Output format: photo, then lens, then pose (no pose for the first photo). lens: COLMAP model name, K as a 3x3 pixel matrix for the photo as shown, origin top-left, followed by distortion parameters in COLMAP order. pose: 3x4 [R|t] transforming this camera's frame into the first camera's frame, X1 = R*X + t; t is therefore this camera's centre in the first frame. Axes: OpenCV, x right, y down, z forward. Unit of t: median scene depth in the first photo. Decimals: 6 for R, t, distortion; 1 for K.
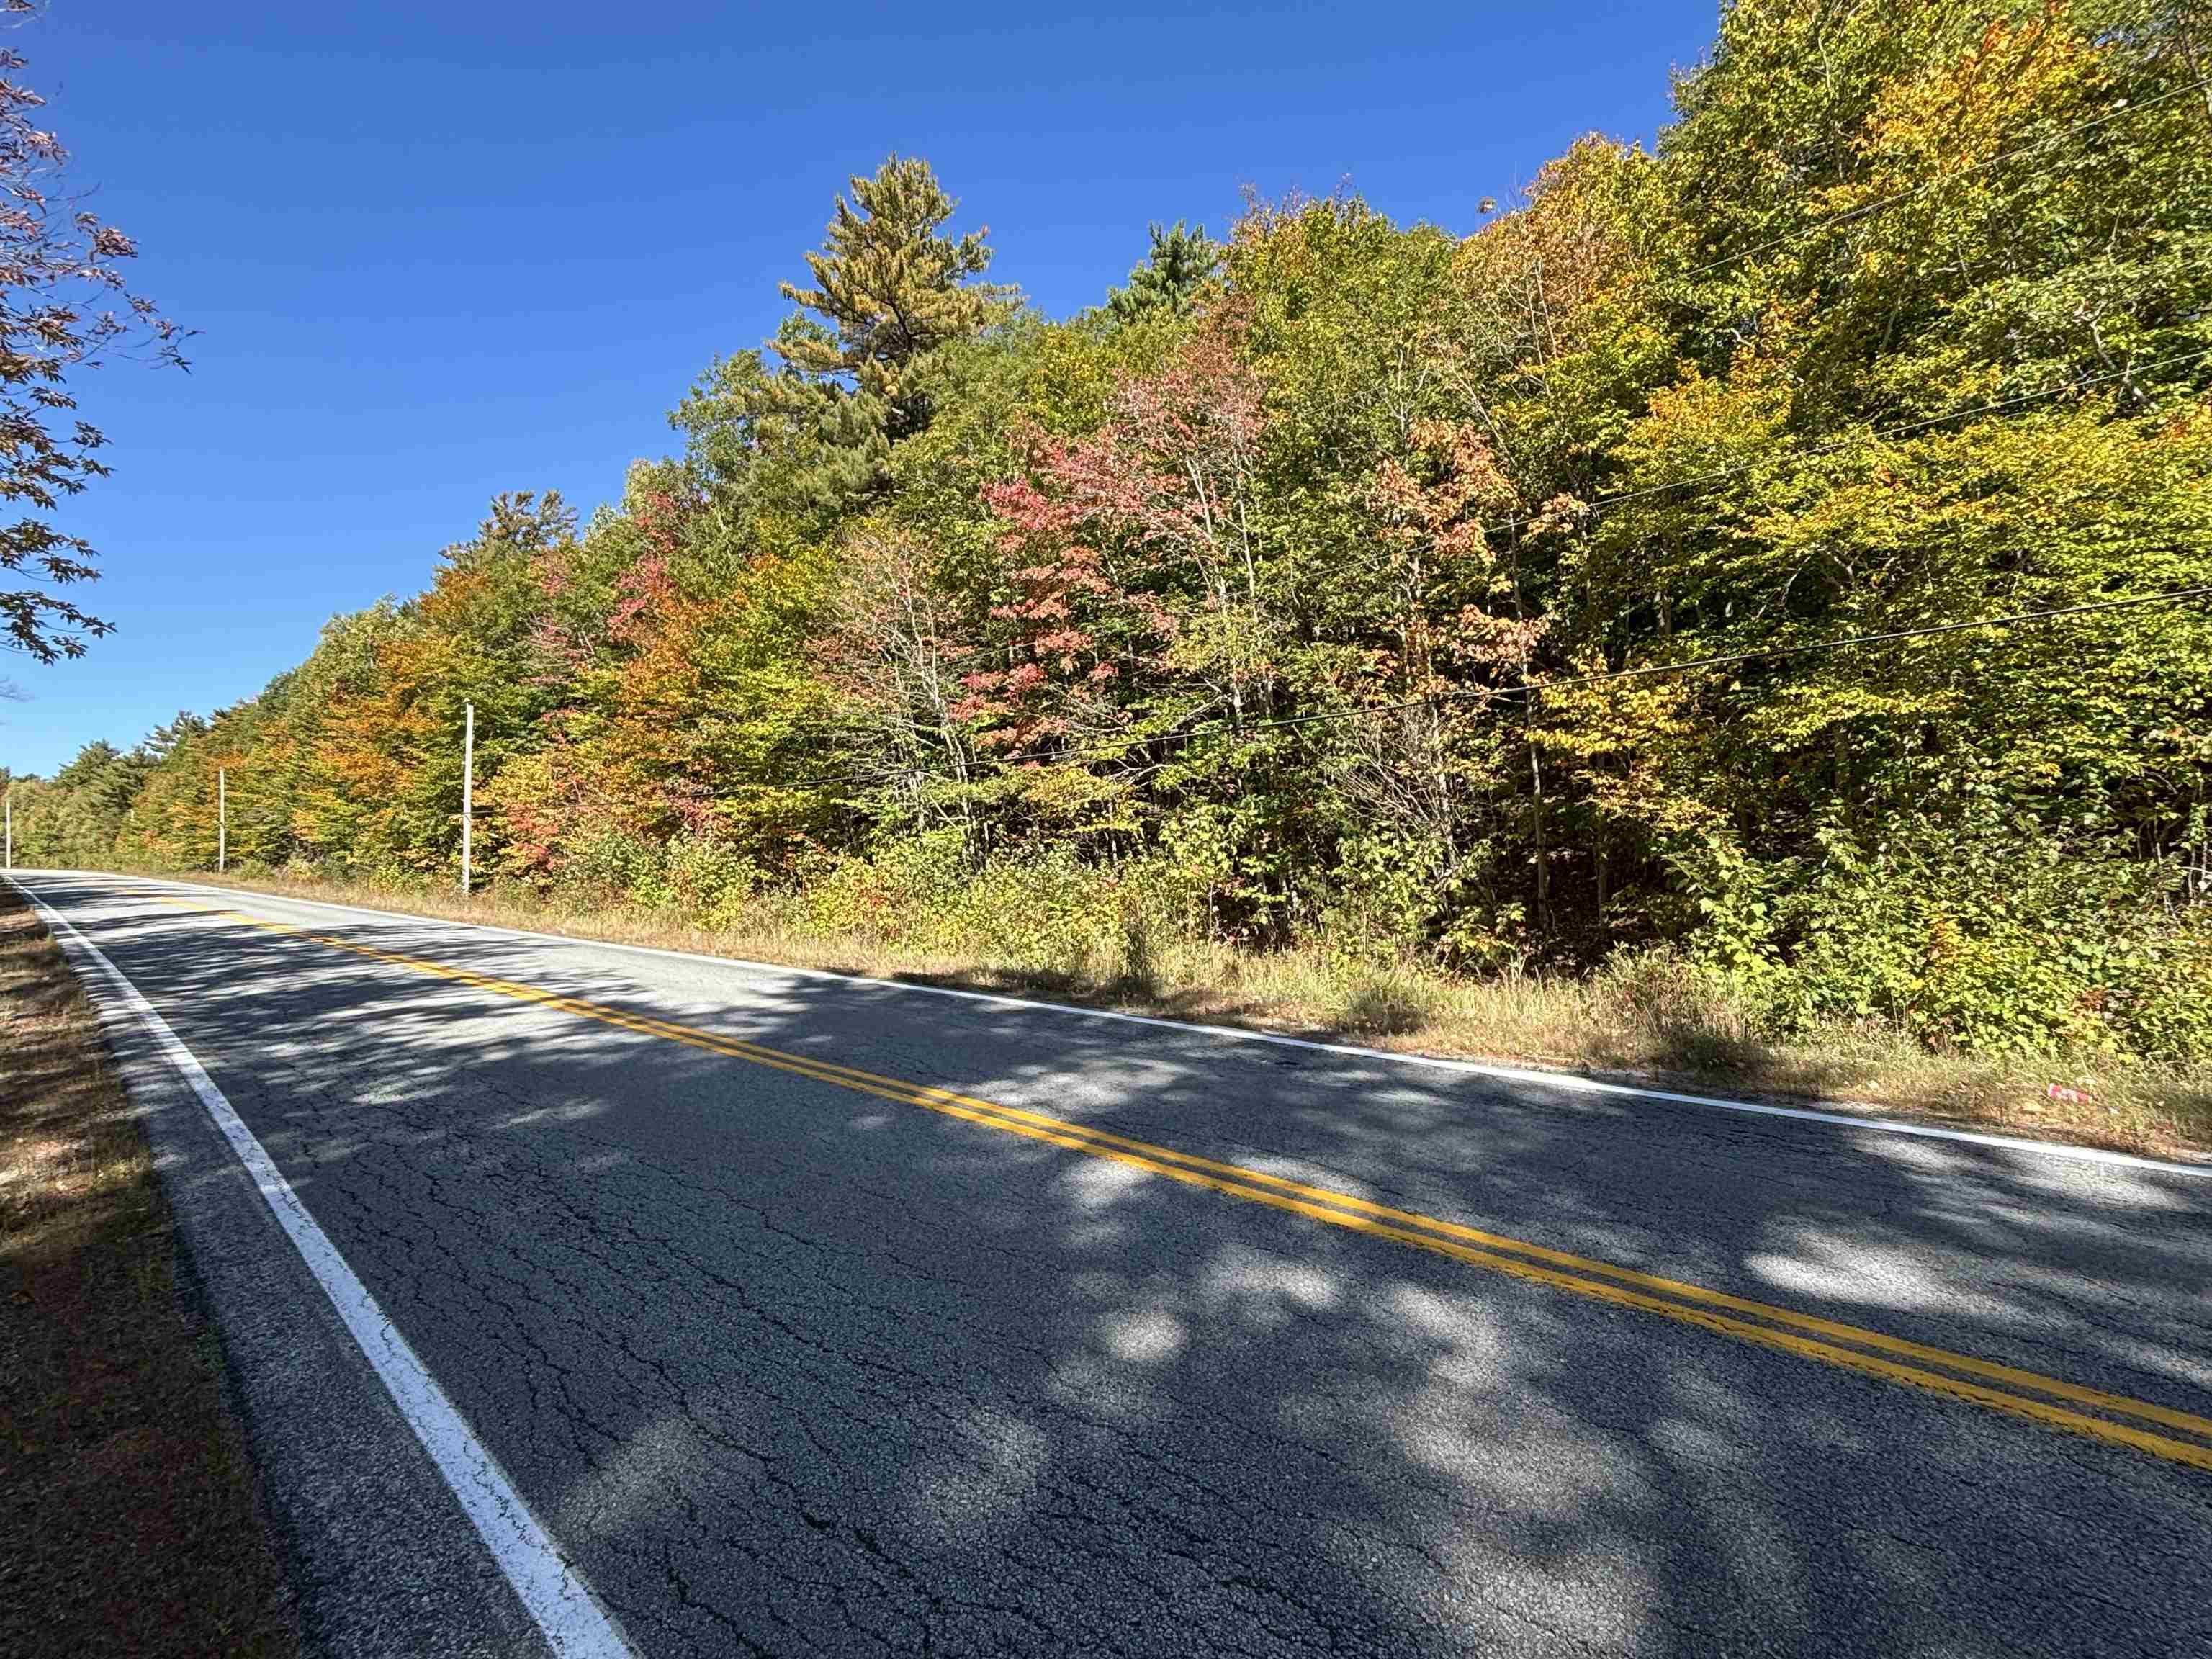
lens RADIAL K [[1116.6, 0, 1102.3], [0, 1116.6, 830.9], [0, 0, 1]] dist [-0.053830, 0.033329]
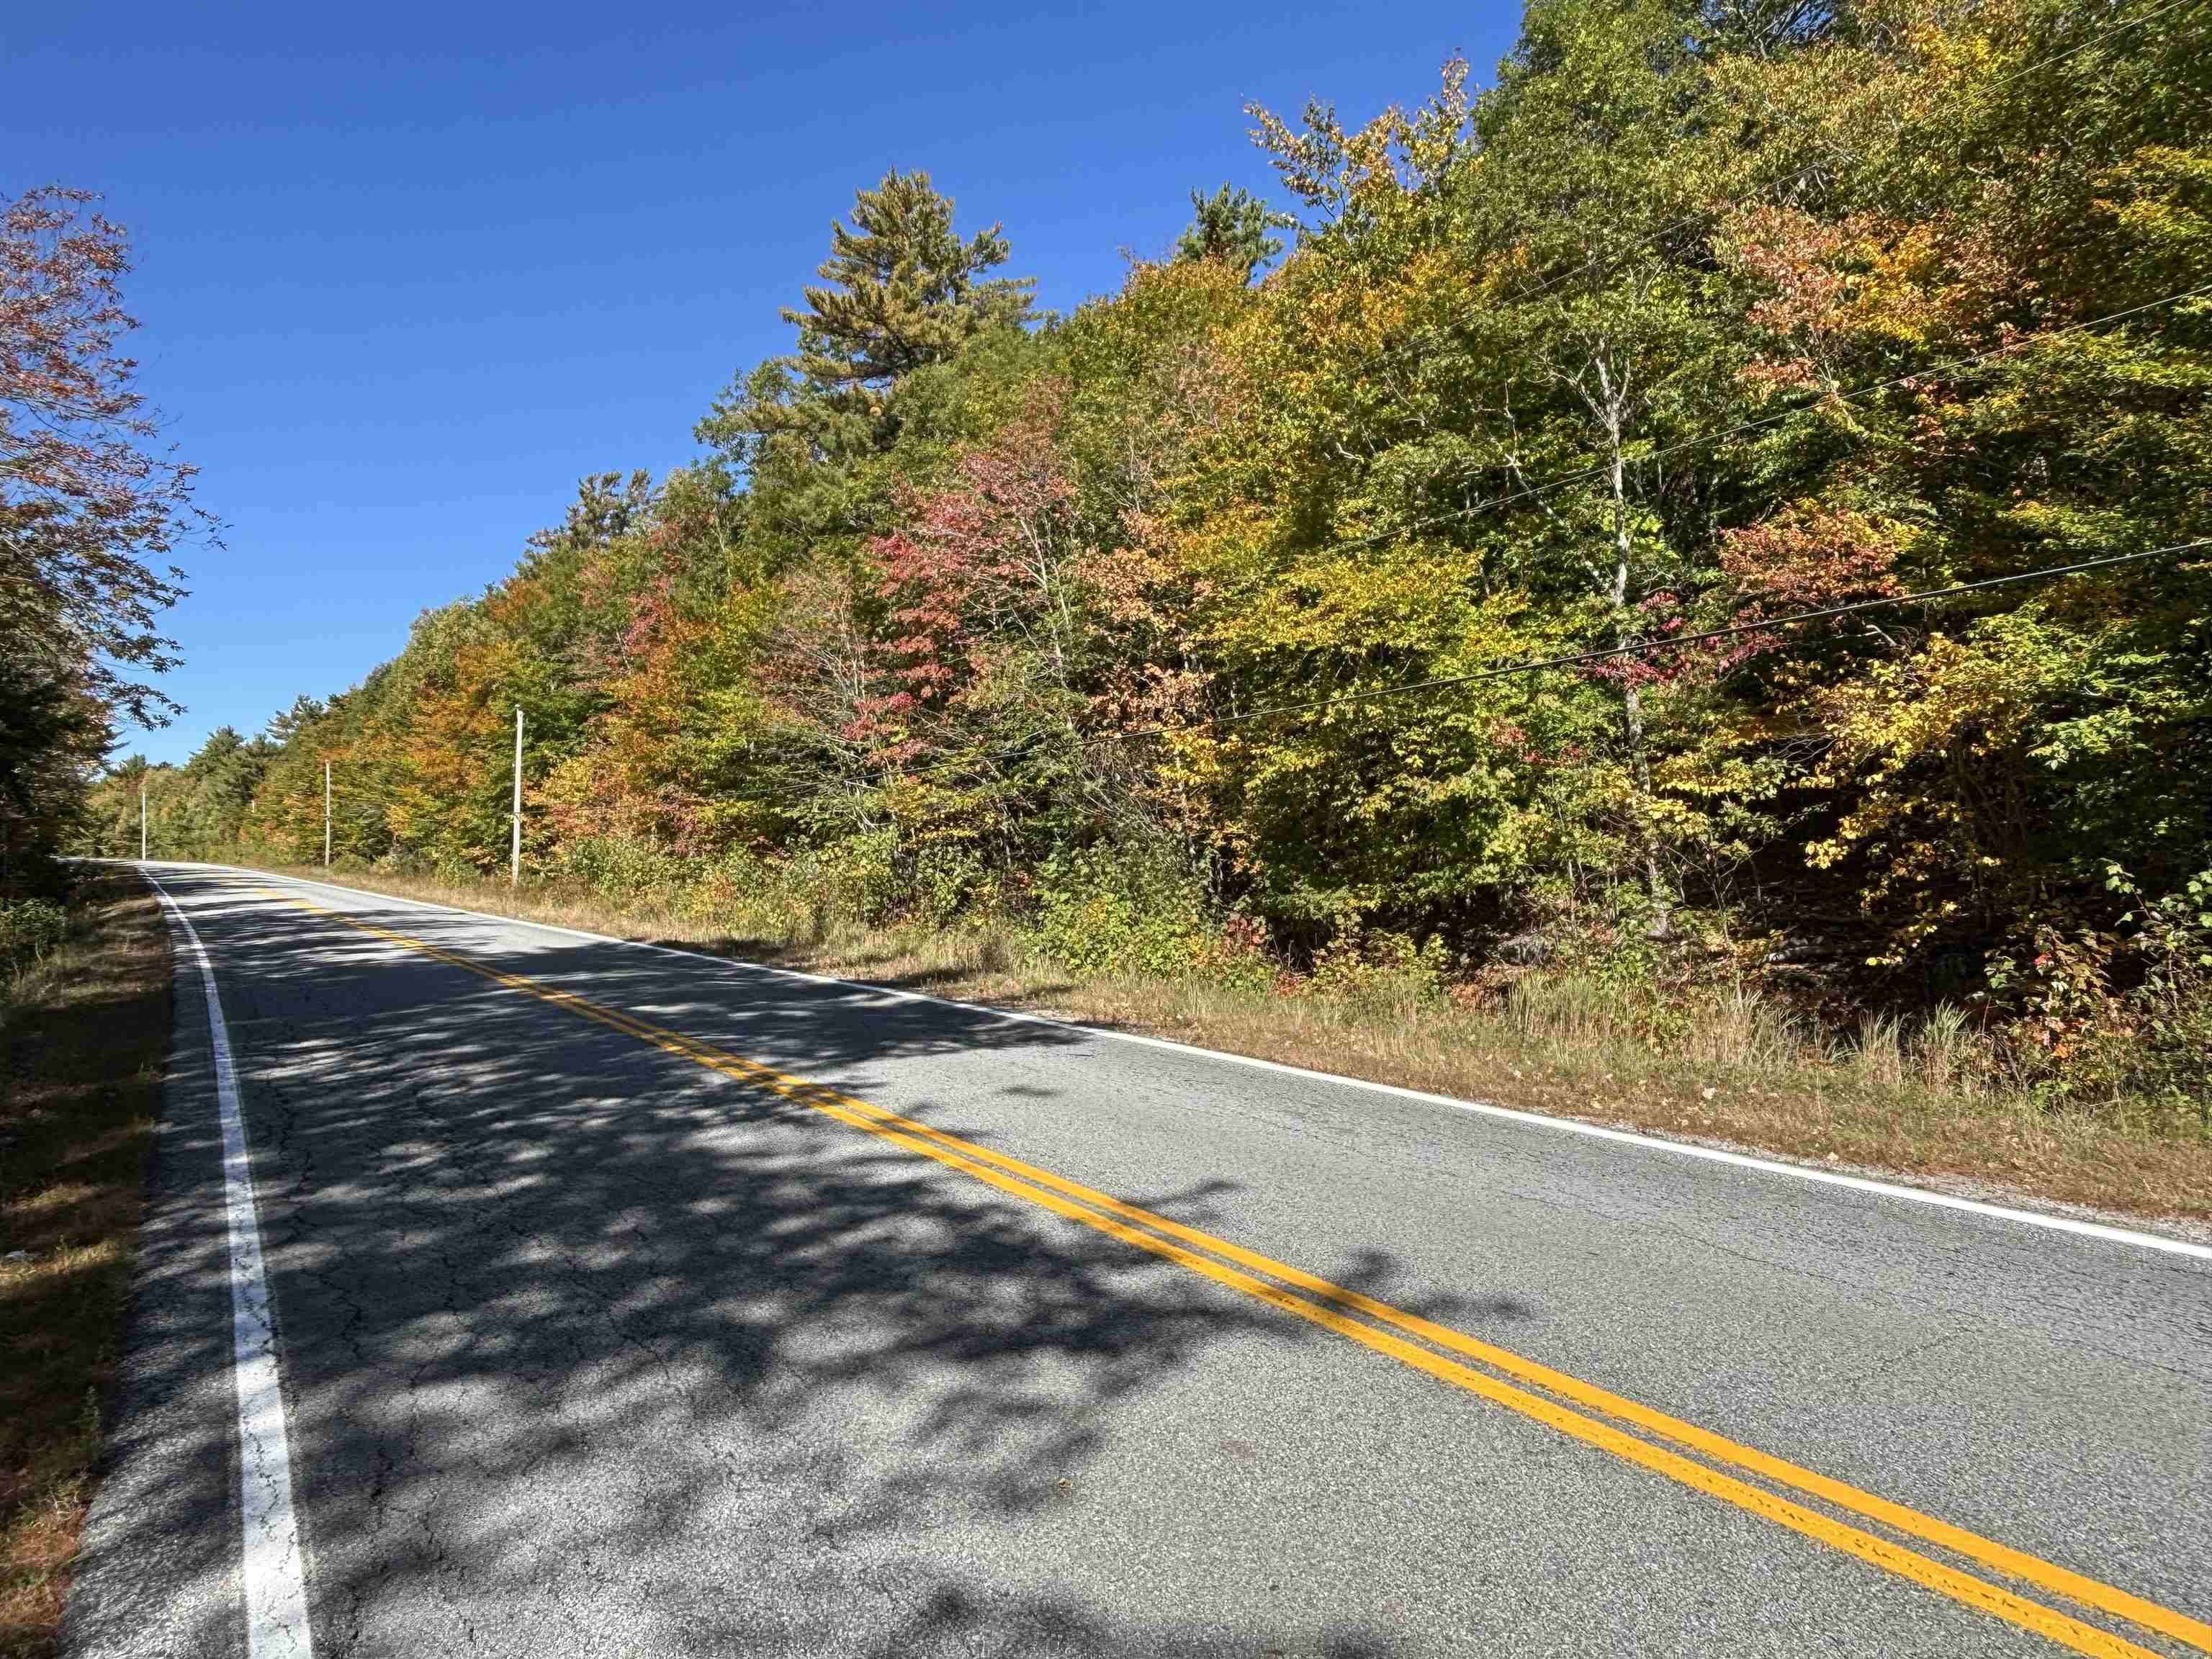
lens RADIAL K [[1397.4, 0, 1107.5], [0, 1397.4, 827.0], [0, 0, 1]] dist [-0.002805, -0.000565]
pose [[0.983369, 0.007843, -0.181450, 0.184597], [-0.007929, 0.999969, 0.000248, -0.005917], [0.181446, 0.001195, 0.983400, -0.177102]]
